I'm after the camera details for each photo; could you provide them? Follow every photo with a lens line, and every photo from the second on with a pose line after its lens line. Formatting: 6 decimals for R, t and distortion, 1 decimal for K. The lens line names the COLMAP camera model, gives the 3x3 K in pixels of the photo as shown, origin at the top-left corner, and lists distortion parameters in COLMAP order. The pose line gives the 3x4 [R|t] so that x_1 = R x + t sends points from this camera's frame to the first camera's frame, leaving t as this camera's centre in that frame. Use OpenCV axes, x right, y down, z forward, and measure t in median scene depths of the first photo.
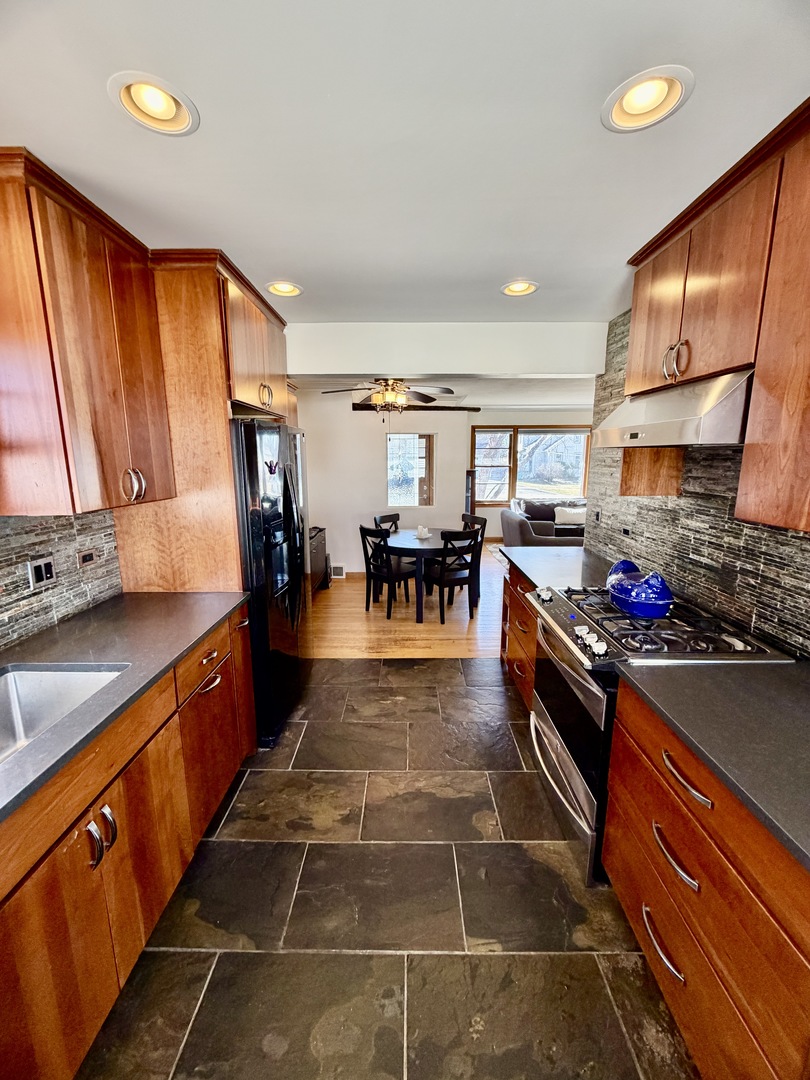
lens RADIAL K [[433.2, 0, 404.1], [0, 433.2, 538.6], [0, 0, 1]] dist [0.002296, -0.000125]
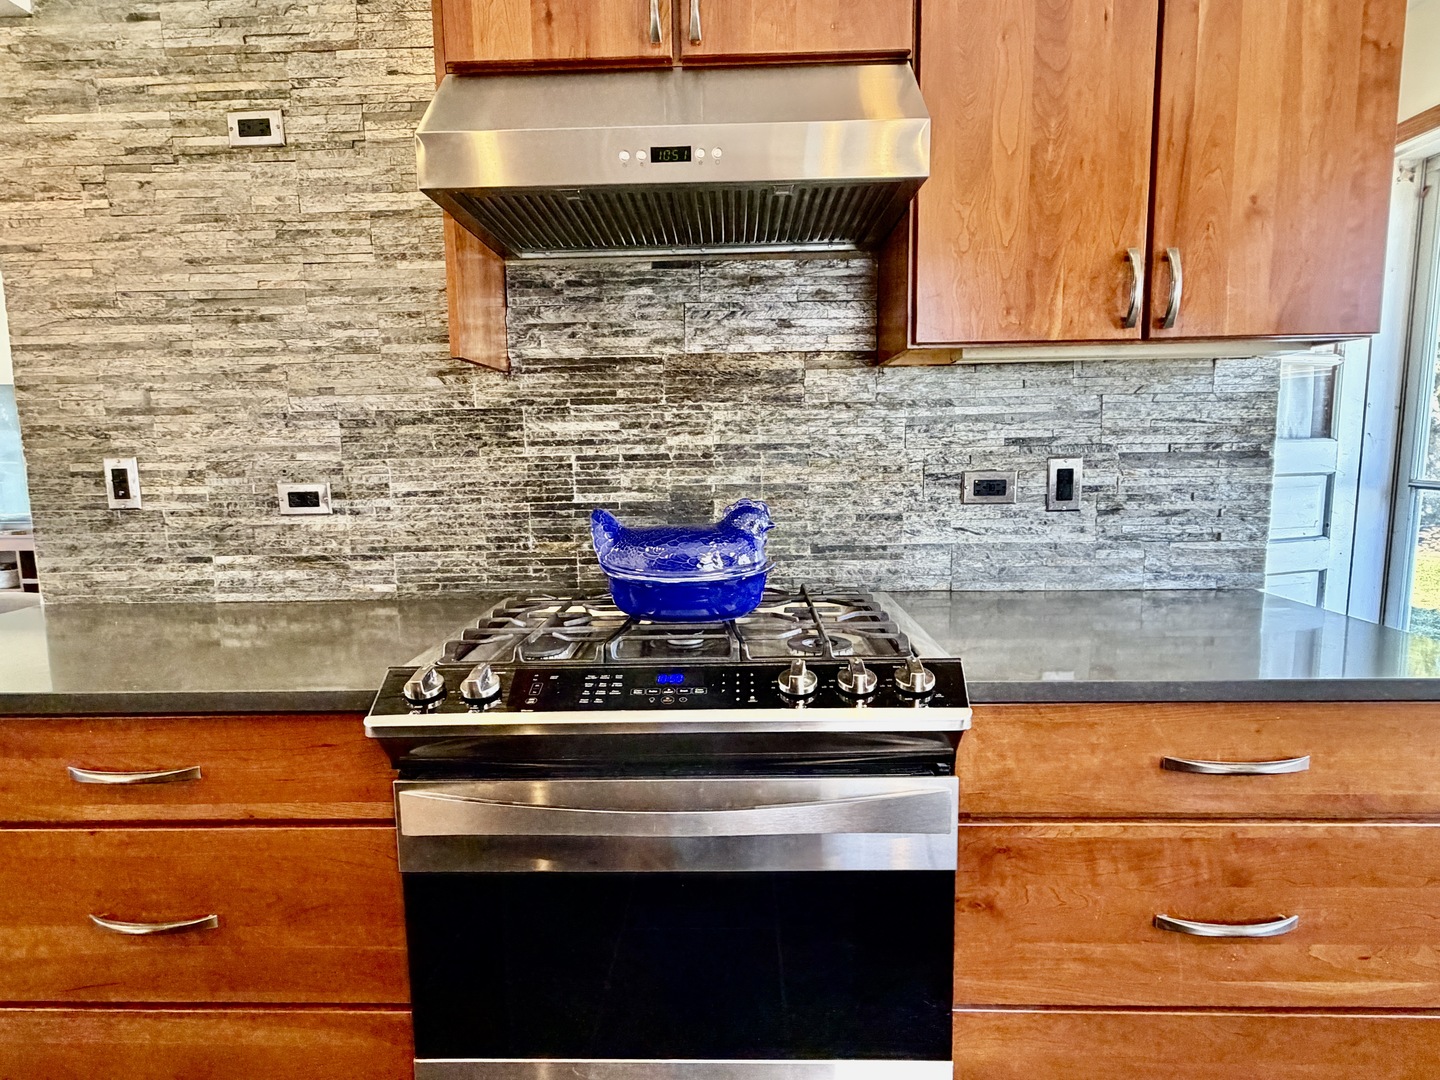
lens RADIAL K [[790.2, 0, 715.7], [0, 790.2, 542.0], [0, 0, 1]] dist [0.001971, 0.000085]
pose [[0.023044, -0.117431, 0.992814, -0.186057], [0.208287, 0.971849, 0.110117, 0.024998], [-0.977796, 0.204252, 0.046855, 0.924292]]
